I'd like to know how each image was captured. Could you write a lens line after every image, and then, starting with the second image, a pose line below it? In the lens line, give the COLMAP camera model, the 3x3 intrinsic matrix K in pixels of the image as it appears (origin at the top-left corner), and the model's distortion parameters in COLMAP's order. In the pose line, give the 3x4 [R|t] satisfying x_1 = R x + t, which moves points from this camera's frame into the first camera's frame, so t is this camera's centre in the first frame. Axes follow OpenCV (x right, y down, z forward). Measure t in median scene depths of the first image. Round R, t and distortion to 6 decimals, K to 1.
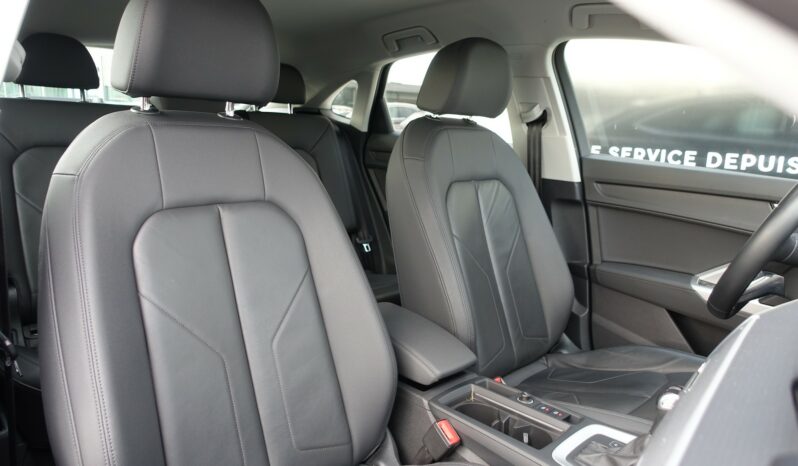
lens RADIAL K [[543.8, 0, 396.0], [0, 543.8, 229.5], [0, 0, 1]] dist [-0.002313, 0.004163]
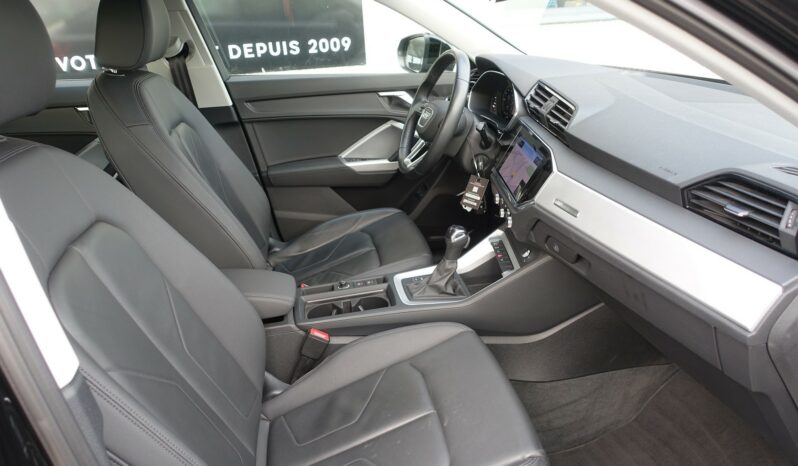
lens RADIAL K [[543.8, 0, 396.0], [0, 543.8, 229.5], [0, 0, 1]] dist [-0.002313, 0.004163]
pose [[0.569770, -0.390488, 0.723105, -0.370236], [0.232614, 0.920547, 0.313822, -0.123441], [-0.788196, -0.010603, 0.615333, 0.057218]]
